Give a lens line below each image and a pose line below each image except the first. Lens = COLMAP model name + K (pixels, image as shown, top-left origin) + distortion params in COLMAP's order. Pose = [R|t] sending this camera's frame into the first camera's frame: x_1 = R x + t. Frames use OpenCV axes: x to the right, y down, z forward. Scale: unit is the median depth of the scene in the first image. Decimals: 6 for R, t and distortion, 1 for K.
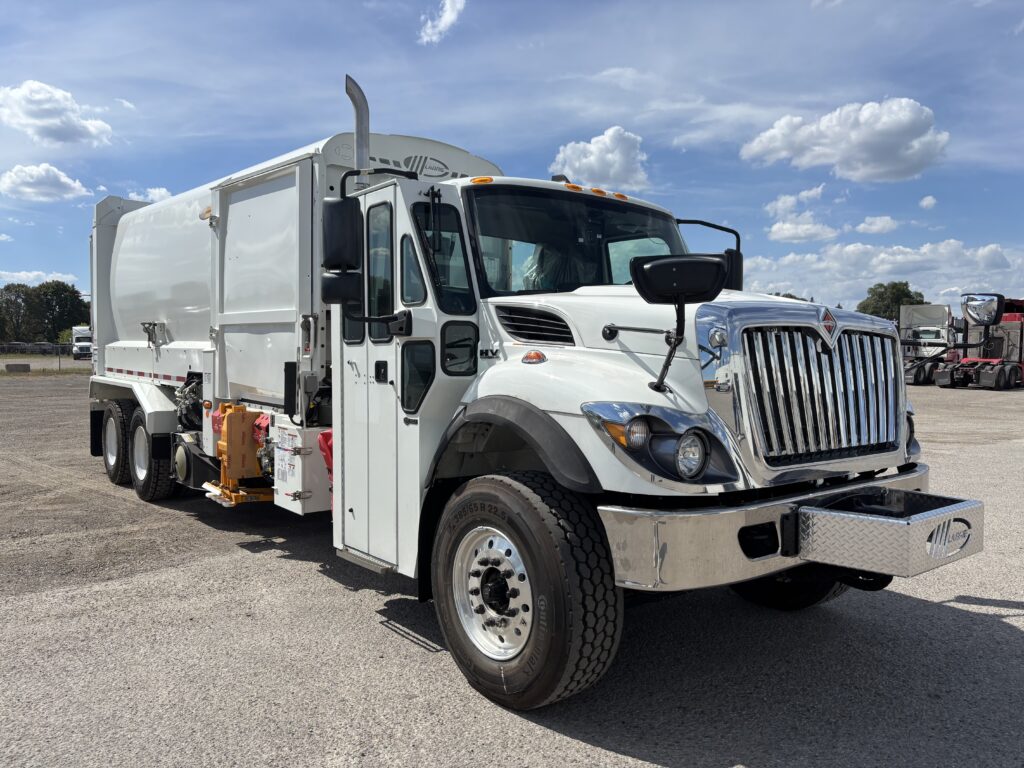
lens RADIAL K [[860.6, 0, 511.6], [0, 860.6, 384.6], [0, 0, 1]] dist [0.046641, -0.028056]
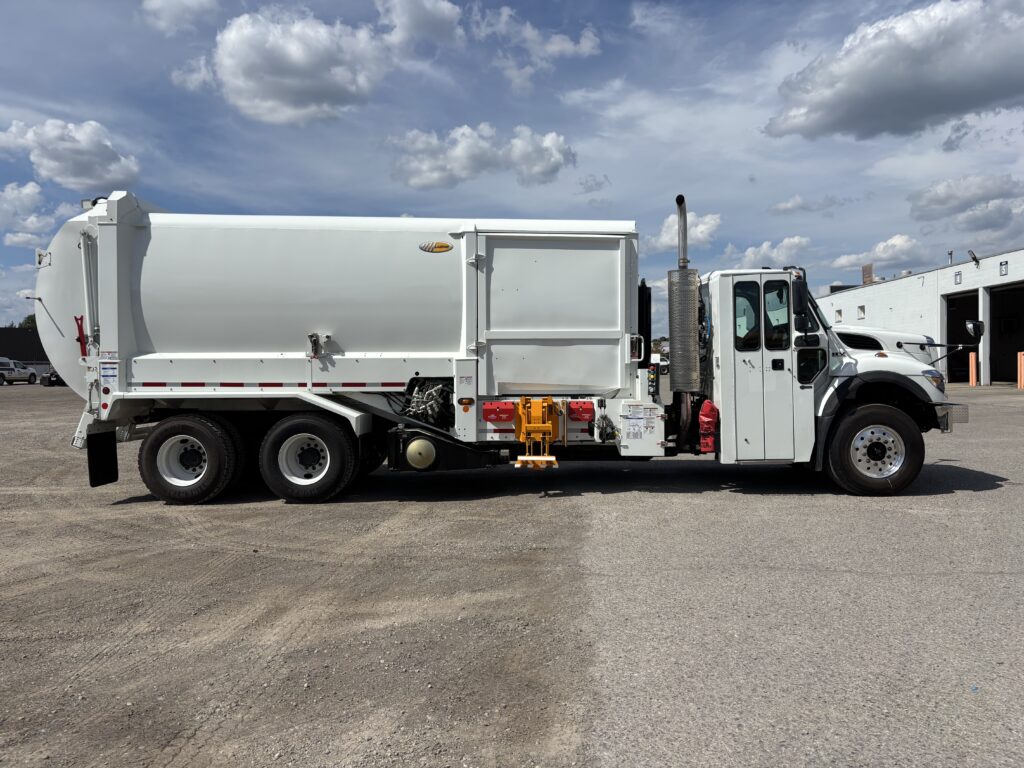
lens RADIAL K [[860.6, 0, 507.8], [0, 860.6, 380.3], [0, 0, 1]] dist [0.046641, -0.028056]
pose [[0.563594, -0.034499, 0.825331, -2.201328], [0.047527, 0.998827, 0.009296, -0.027660], [-0.824684, 0.033987, 0.564572, 0.394360]]
